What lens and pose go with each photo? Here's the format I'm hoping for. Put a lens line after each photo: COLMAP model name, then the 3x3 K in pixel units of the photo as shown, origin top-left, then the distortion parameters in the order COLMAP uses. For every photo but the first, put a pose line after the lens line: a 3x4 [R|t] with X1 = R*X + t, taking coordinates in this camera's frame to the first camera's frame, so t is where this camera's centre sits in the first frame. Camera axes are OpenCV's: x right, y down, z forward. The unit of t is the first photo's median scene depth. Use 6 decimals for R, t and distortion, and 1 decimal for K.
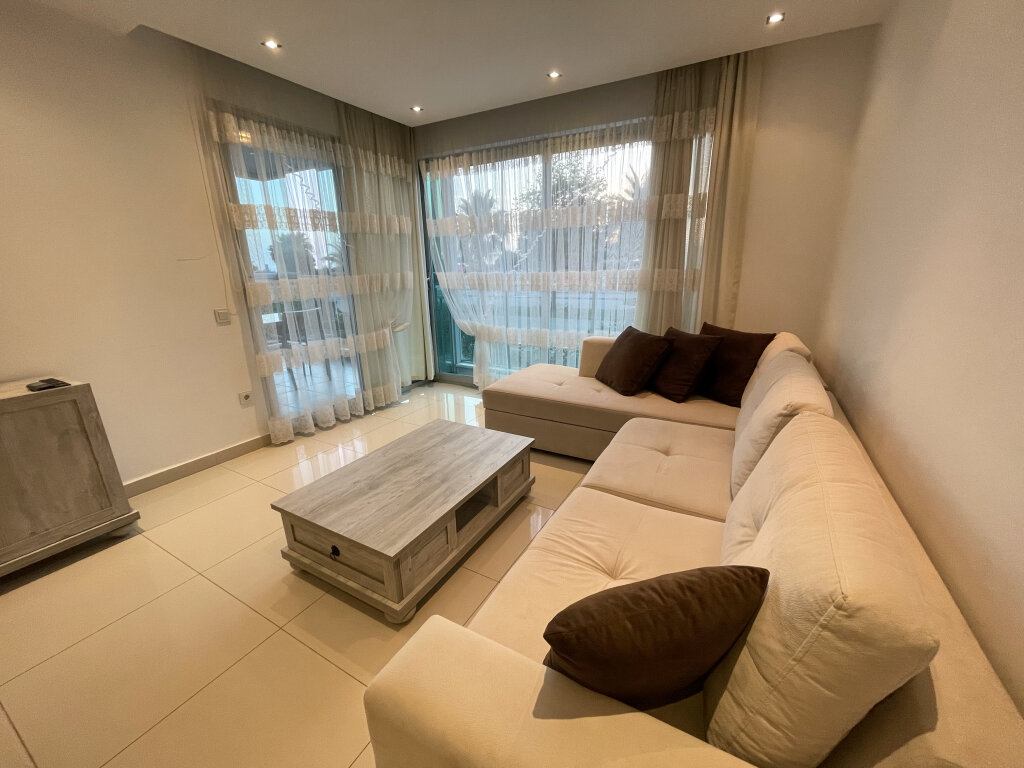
lens RADIAL K [[410.0, 0, 512.7], [0, 410.0, 385.1], [0, 0, 1]] dist [0.000169, -0.000544]
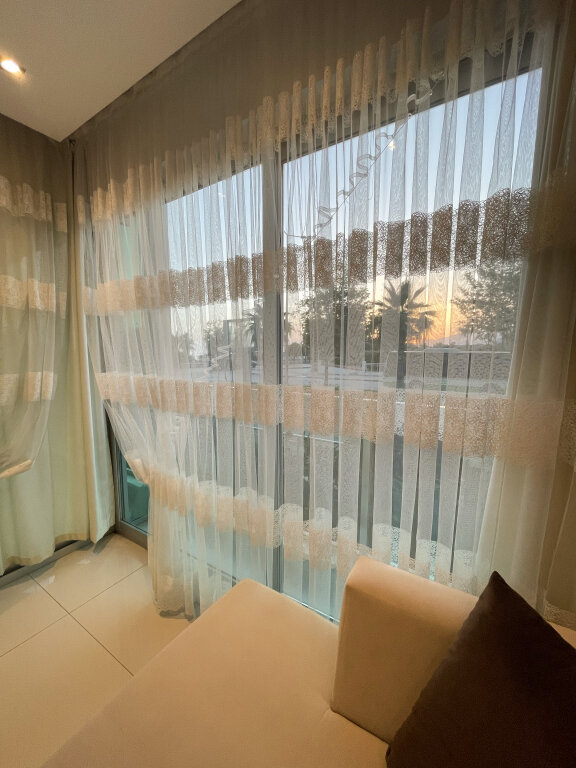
lens RADIAL K [[307.5, 0, 284.1], [0, 307.5, 378.9], [0, 0, 1]] dist [0.000169, -0.000544]
pose [[0.998582, 0.023818, -0.047612, 0.134725], [-0.032735, 0.979992, -0.196327, -0.240613], [0.041983, 0.197608, 0.979382, 0.742720]]
